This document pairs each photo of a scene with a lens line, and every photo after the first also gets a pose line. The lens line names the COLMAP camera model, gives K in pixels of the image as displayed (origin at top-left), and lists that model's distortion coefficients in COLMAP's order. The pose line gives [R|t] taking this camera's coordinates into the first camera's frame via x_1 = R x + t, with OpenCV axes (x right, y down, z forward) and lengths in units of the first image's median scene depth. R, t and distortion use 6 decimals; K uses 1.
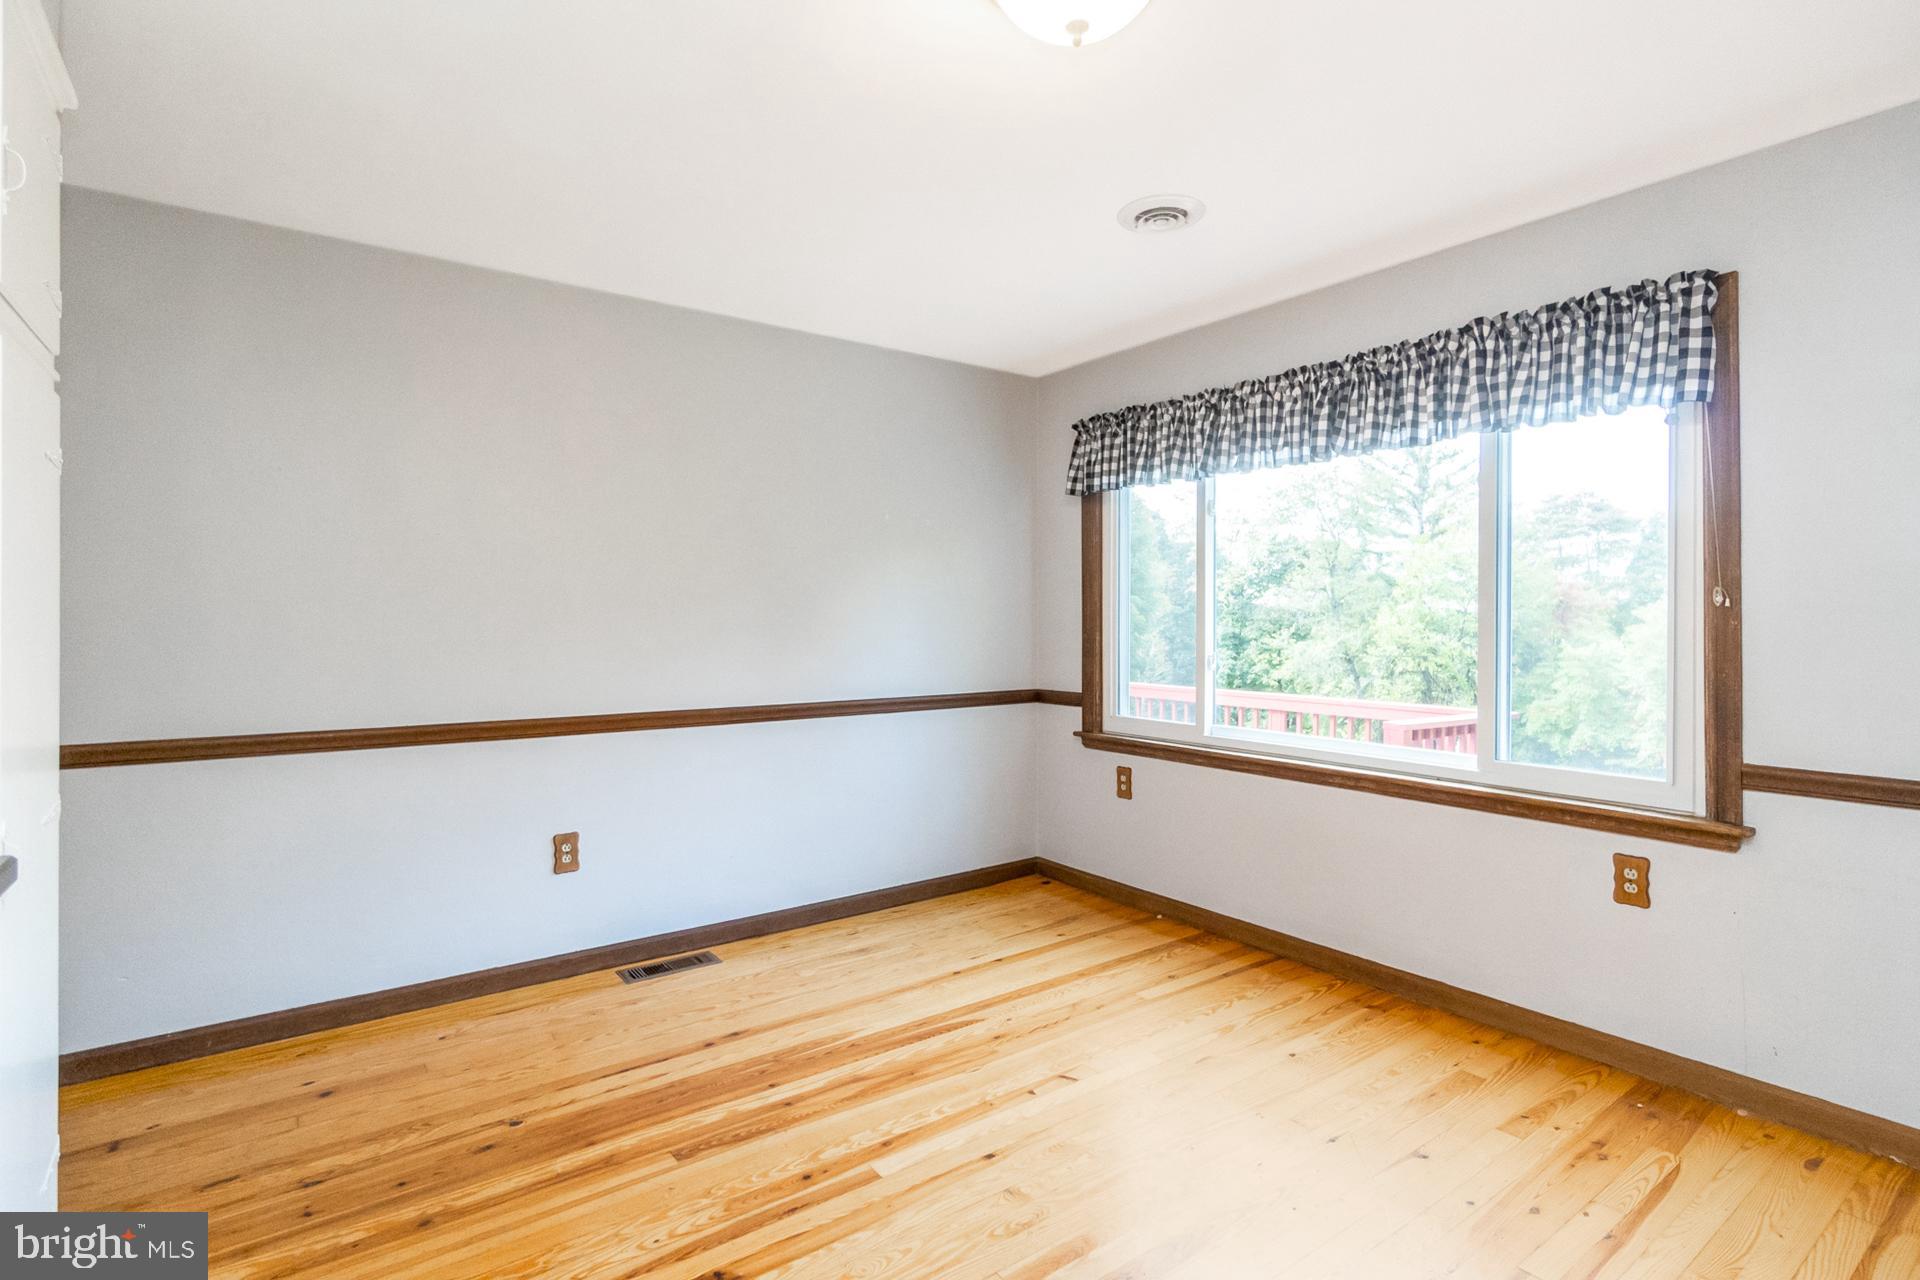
lens RADIAL K [[925.0, 0, 953.9], [0, 925.0, 599.7], [0, 0, 1]] dist [-0.001652, 0.000301]
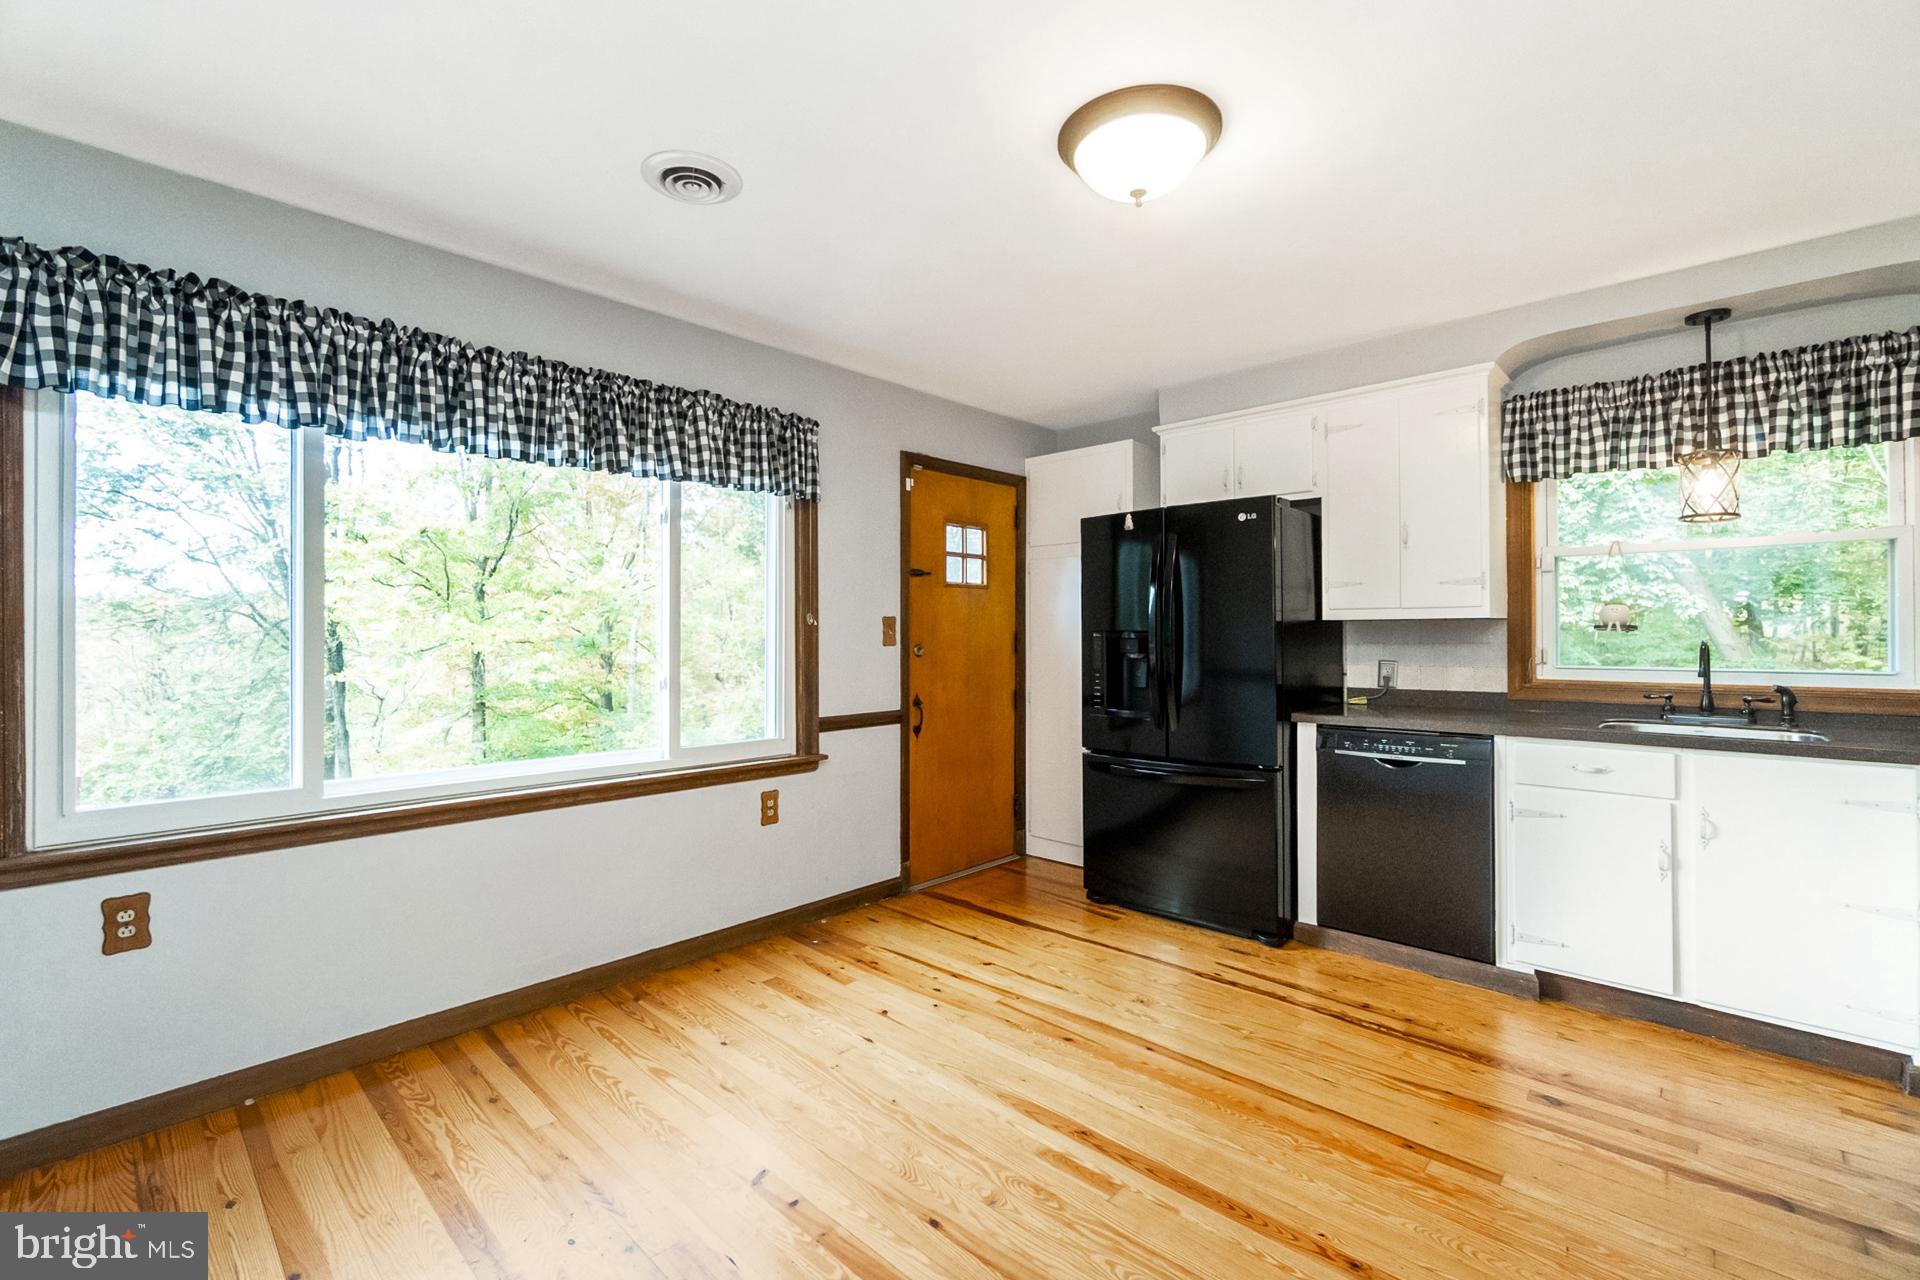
lens RADIAL K [[840.9, 0, 959.0], [0, 840.9, 624.7], [0, 0, 1]] dist [0.002953, 0.000386]
pose [[-0.182522, 0.012635, 0.983121, -0.663855], [-0.015419, 0.999758, -0.015712, 0.025416], [-0.983081, -0.018027, -0.182283, 0.956505]]
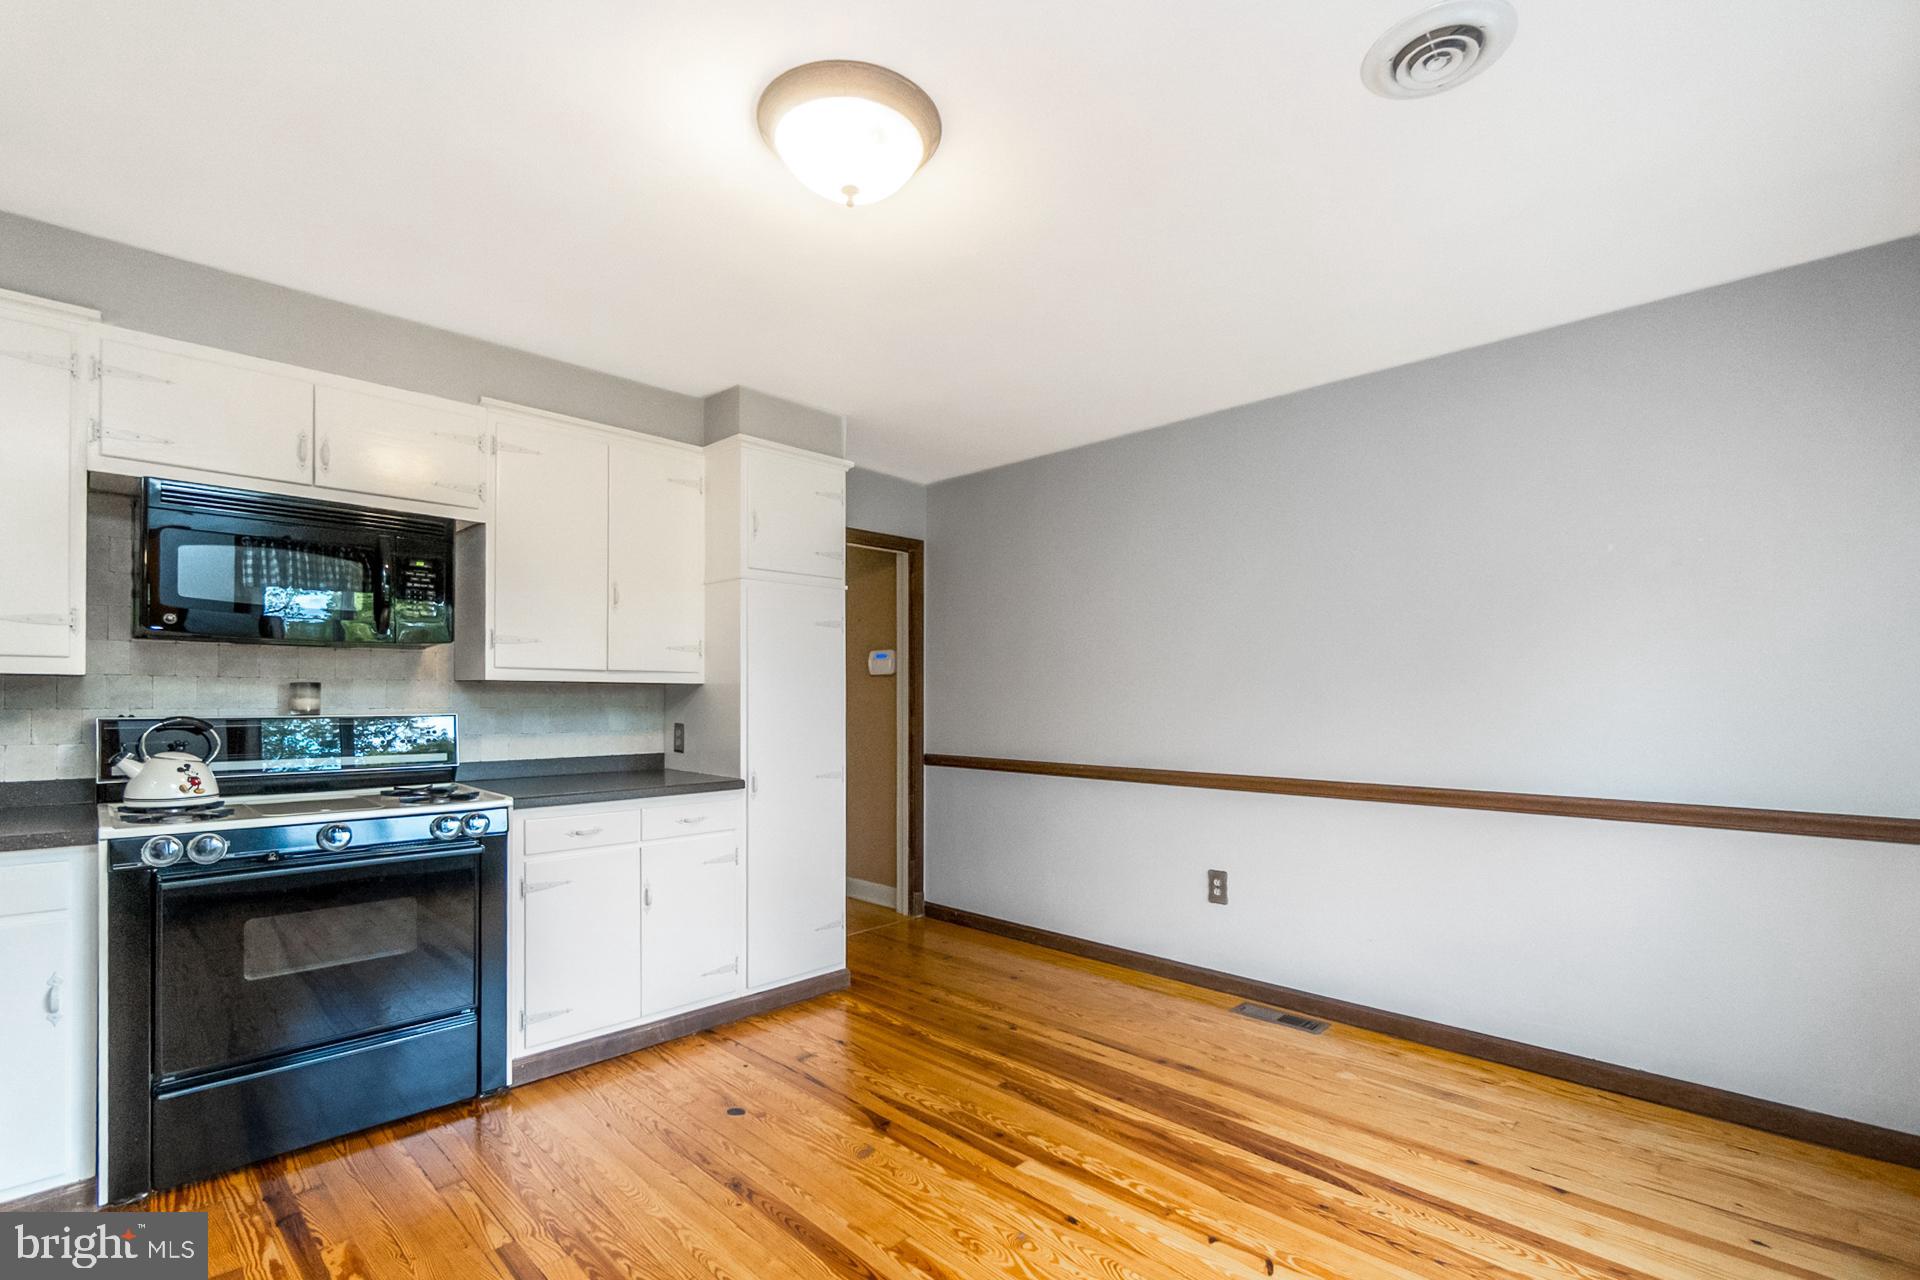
lens RADIAL K [[867.9, 0, 952.6], [0, 867.9, 685.4], [0, 0, 1]] dist [0.001013, 0.000824]
pose [[0.163198, -0.014463, -0.986487, 0.803588], [0.019886, 0.999738, -0.011368, 0.024643], [0.986393, -0.017762, 0.163442, 0.611615]]
